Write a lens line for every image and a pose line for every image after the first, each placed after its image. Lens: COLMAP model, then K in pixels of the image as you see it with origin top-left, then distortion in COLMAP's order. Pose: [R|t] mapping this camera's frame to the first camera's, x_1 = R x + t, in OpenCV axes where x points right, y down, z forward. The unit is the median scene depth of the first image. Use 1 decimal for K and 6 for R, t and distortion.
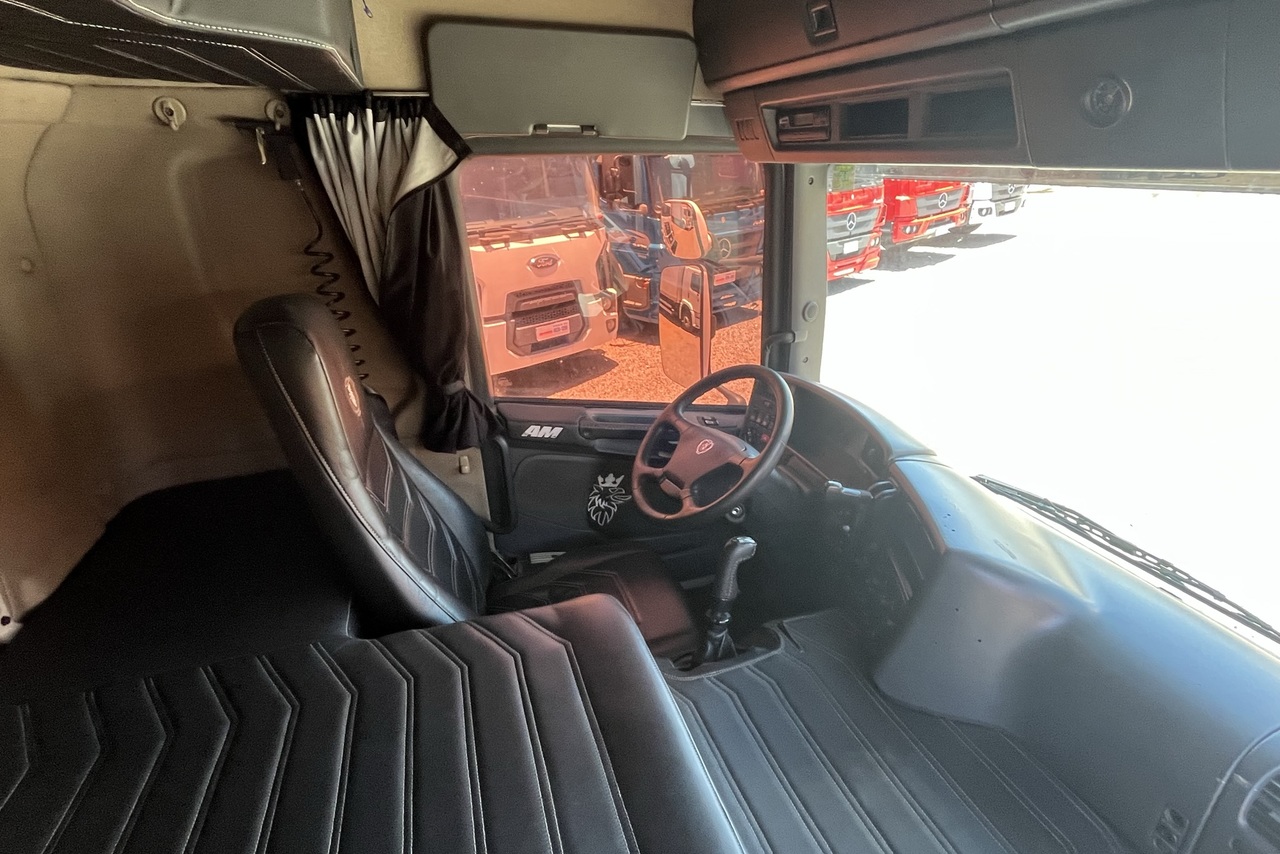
lens RADIAL K [[645.2, 0, 640.0], [0, 645.2, 427.0], [0, 0, 1]] dist [-0.004799, -0.001215]
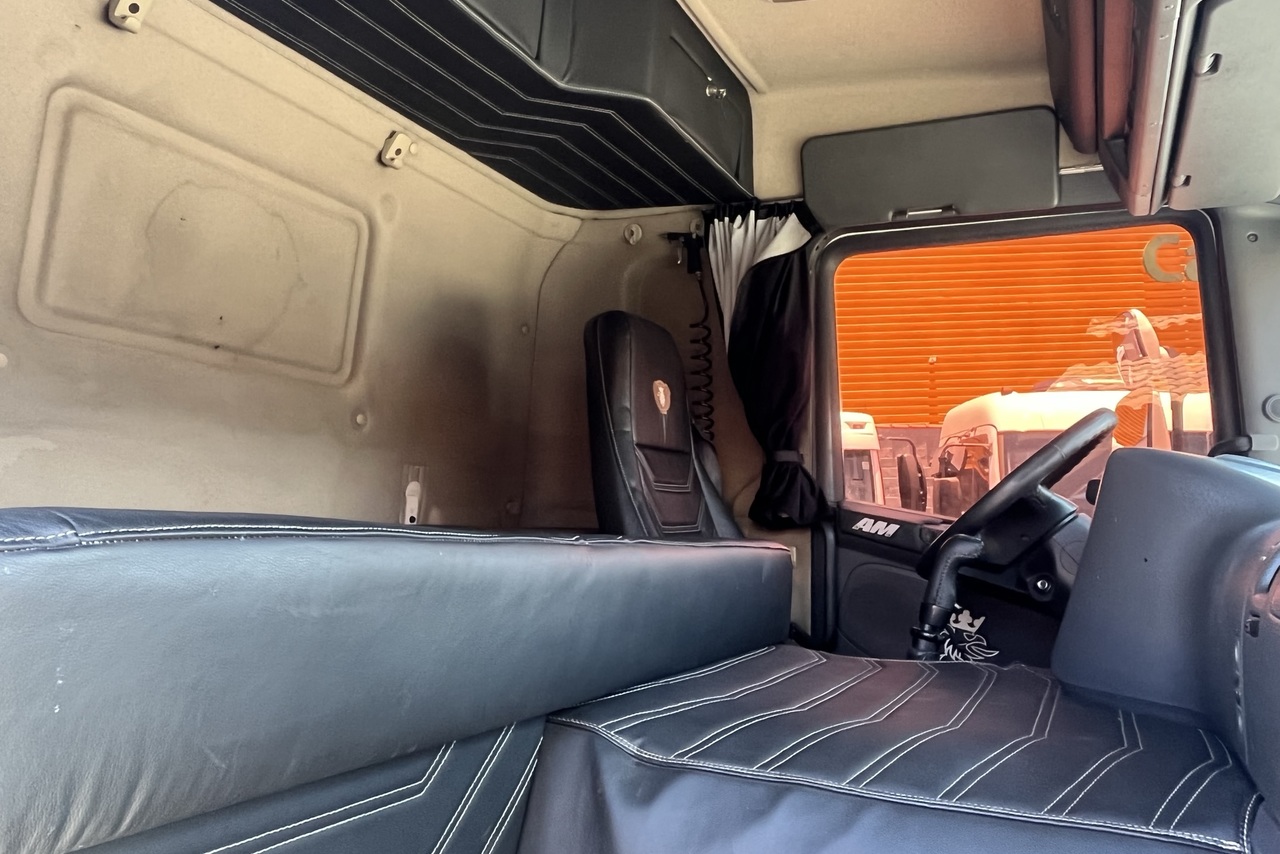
lens RADIAL K [[950.7, 0, 640.0], [0, 950.7, 427.0], [0, 0, 1]] dist [-0.000867, -0.000546]
pose [[0.717205, -0.029528, -0.696236, 0.630234], [-0.315895, 0.876776, -0.362595, 0.555007], [0.621150, 0.479992, 0.619500, -0.060996]]
